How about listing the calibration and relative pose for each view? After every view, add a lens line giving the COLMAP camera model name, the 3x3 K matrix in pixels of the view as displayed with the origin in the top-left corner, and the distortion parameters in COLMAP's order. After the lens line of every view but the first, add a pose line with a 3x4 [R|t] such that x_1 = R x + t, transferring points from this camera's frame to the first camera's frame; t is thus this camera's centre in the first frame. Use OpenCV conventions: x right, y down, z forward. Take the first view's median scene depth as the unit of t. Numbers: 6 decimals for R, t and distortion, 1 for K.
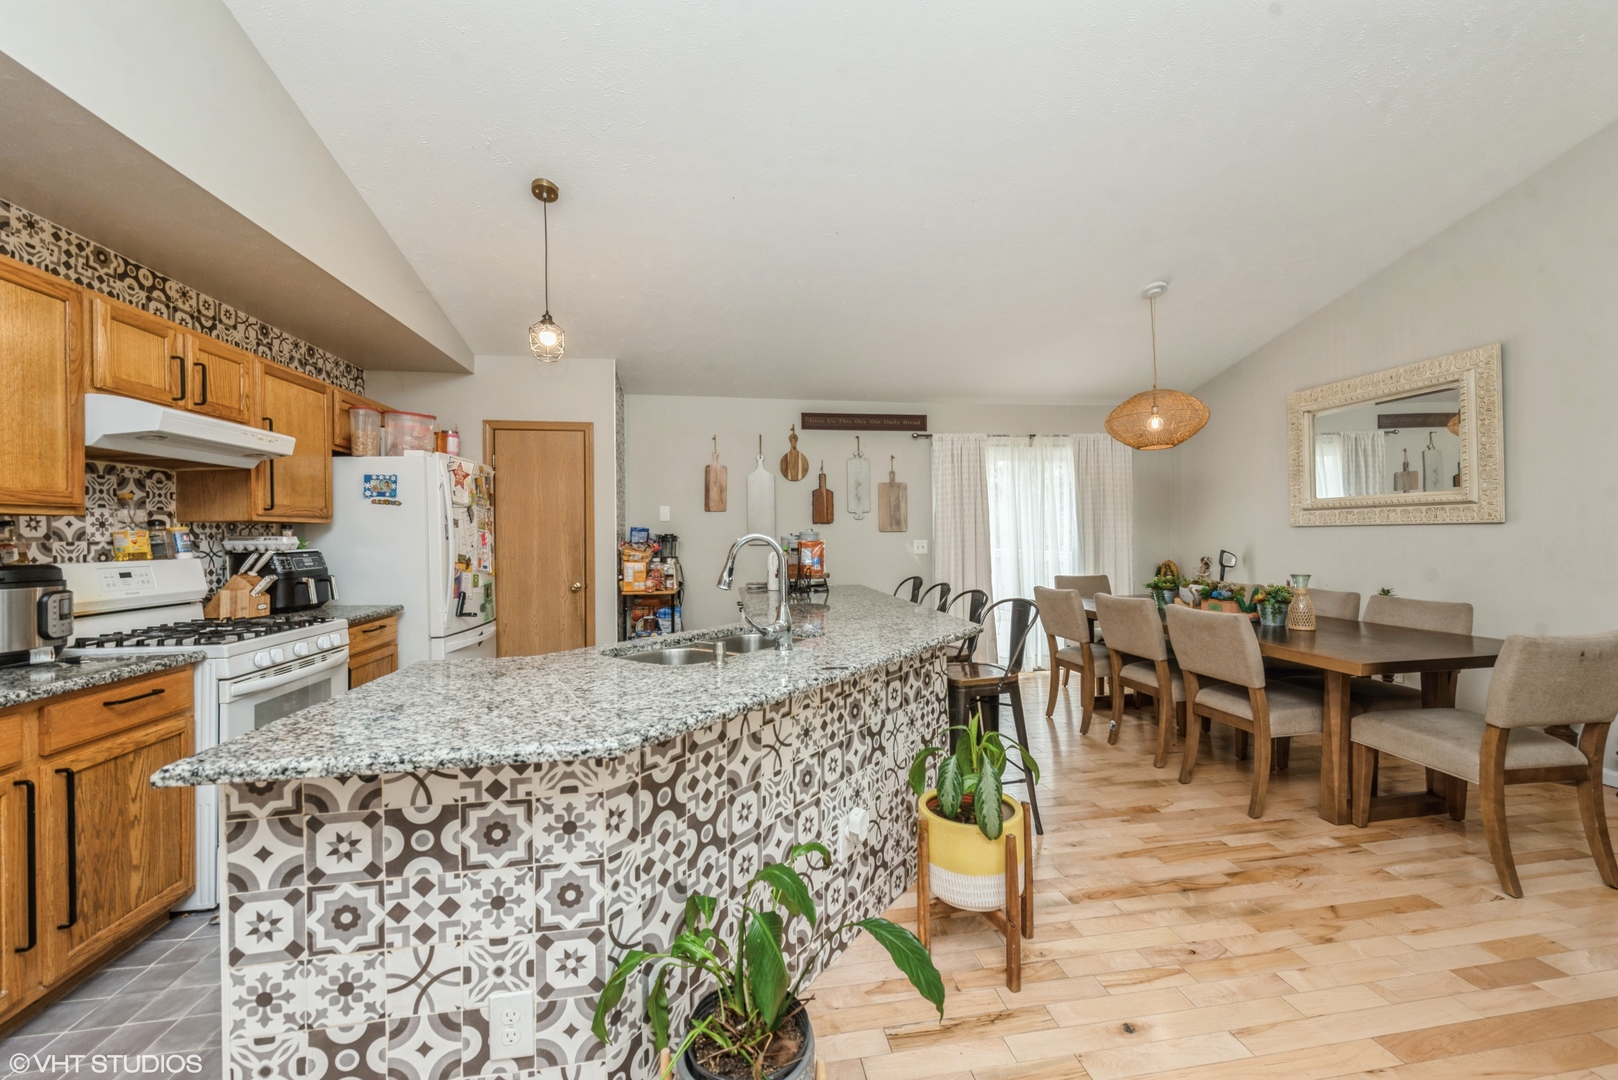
lens RADIAL K [[629.2, 0, 811.5], [0, 629.2, 538.2], [0, 0, 1]] dist [0.001325, -0.000861]
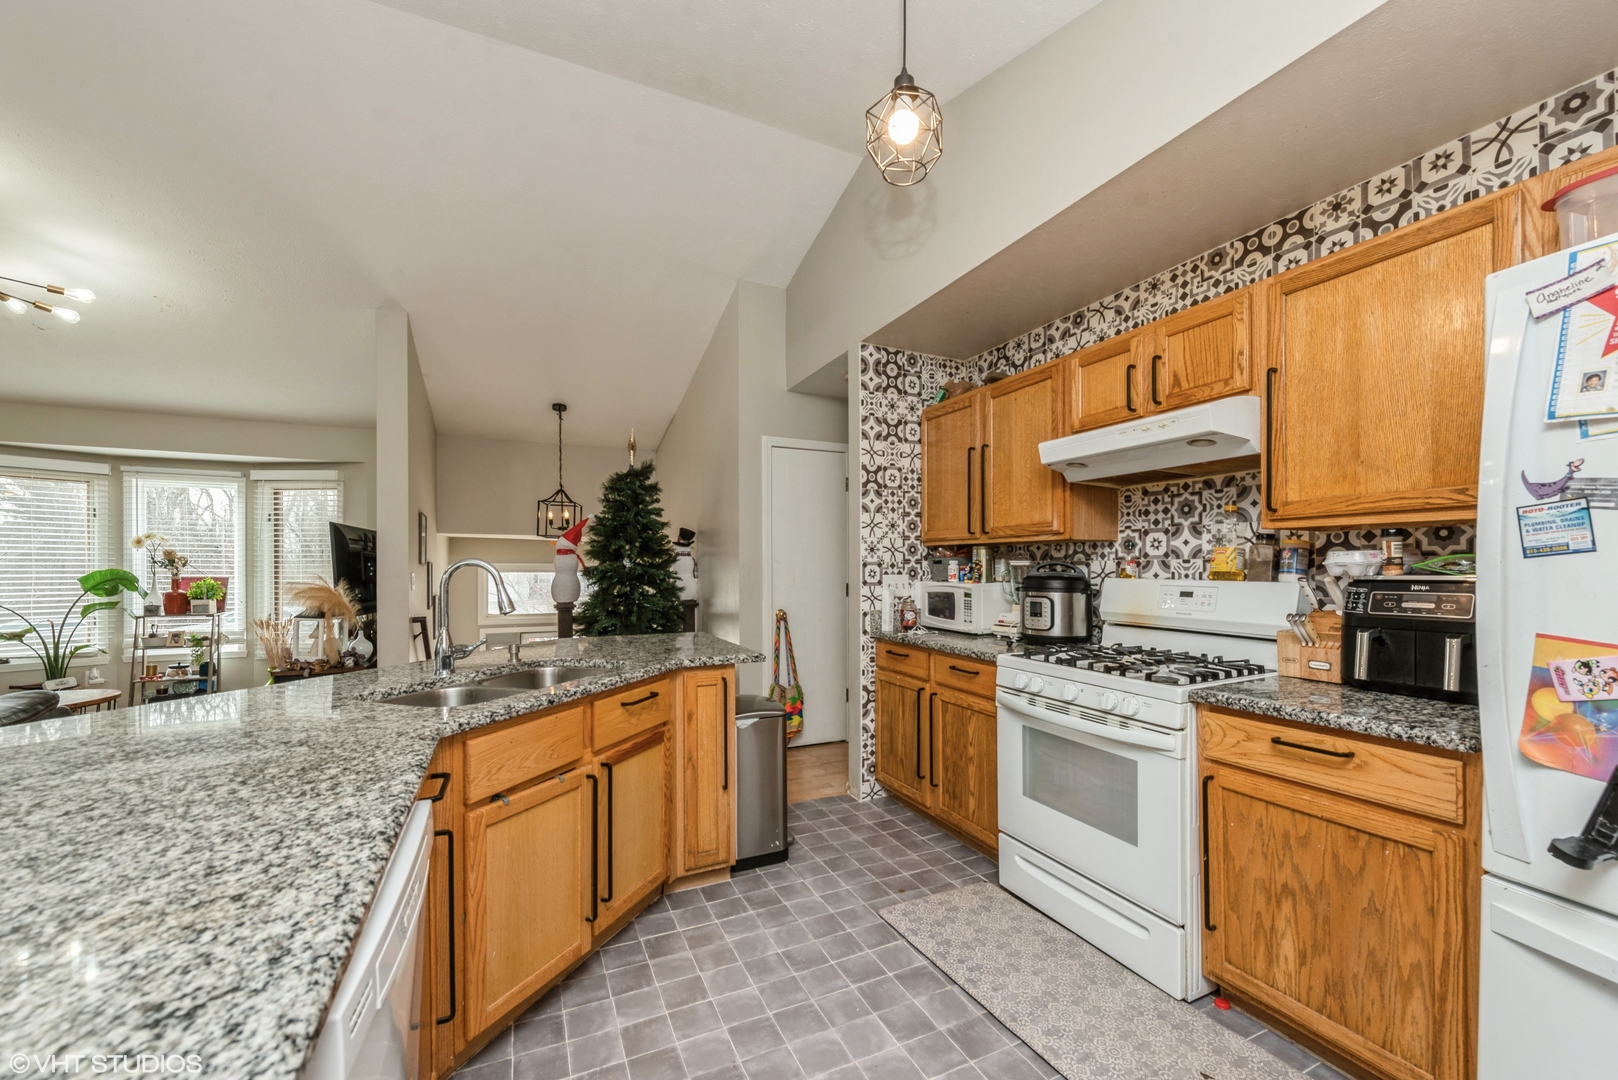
lens RADIAL K [[629.2, 0, 798.5], [0, 629.2, 565.7], [0, 0, 1]] dist [0.001325, -0.000861]
pose [[-0.961211, 0.021325, -0.274987, -0.193513], [0.019243, 0.999762, 0.010266, -0.004977], [0.275141, 0.004577, -0.961393, 1.342482]]
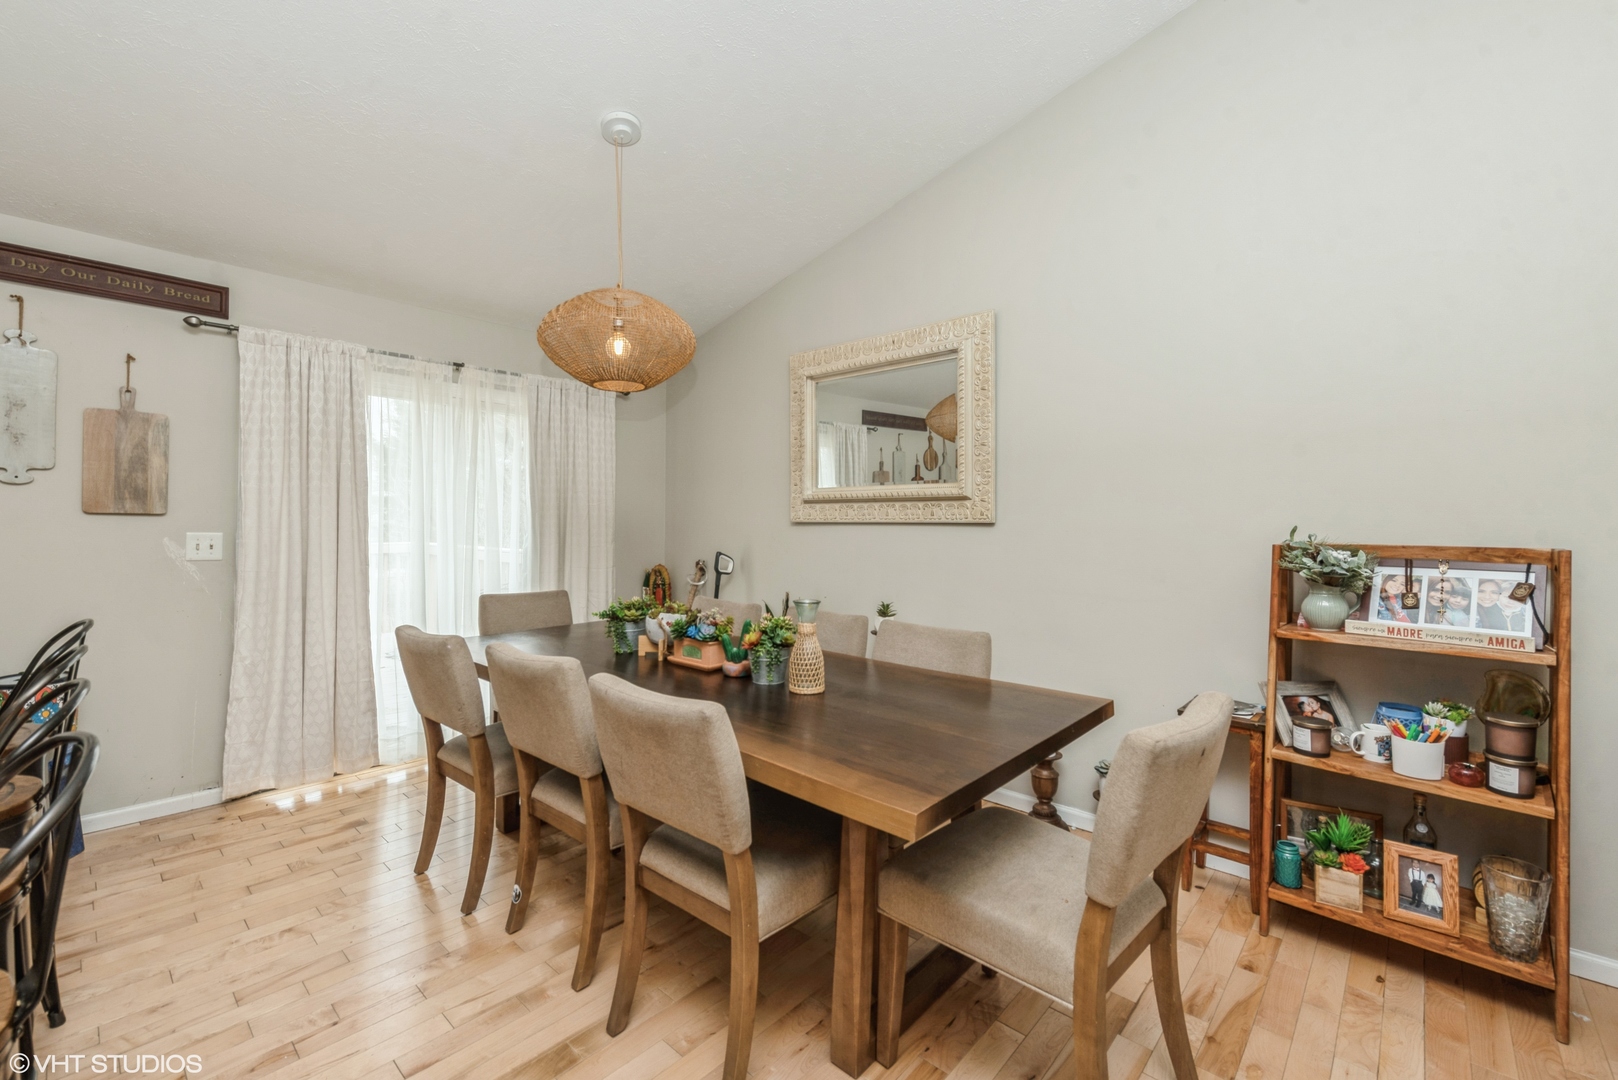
lens RADIAL K [[662.7, 0, 804.7], [0, 662.7, 519.6], [0, 0, 1]] dist [-0.001252, -0.000131]
pose [[0.778053, 0.027210, 0.627609, 0.353312], [-0.017159, 0.999609, -0.022066, -0.006585], [-0.627964, 0.006400, 0.778216, 0.477795]]
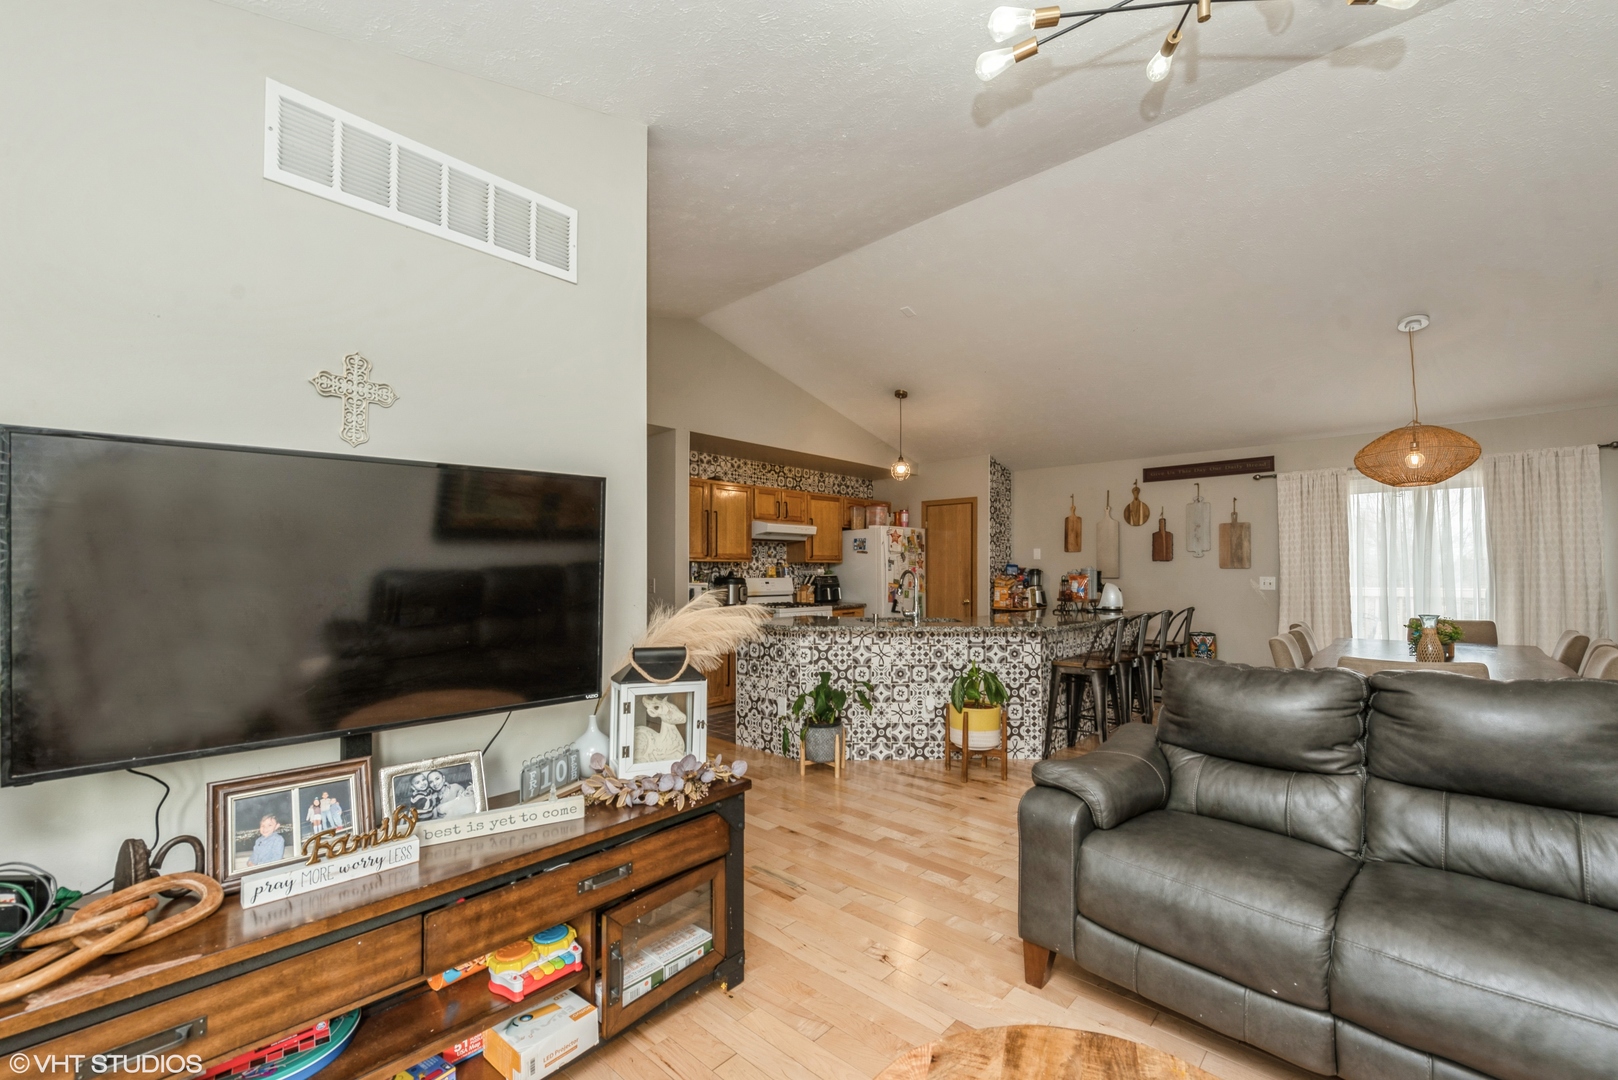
lens RADIAL K [[629.2, 0, 800.8], [0, 629.2, 566.0], [0, 0, 1]] dist [0.001325, -0.000861]
pose [[0.595328, 0.004932, -0.803468, 0.907623], [-0.009734, 0.999952, -0.001074, -0.009829], [0.803424, 0.008460, 0.595348, -0.388623]]
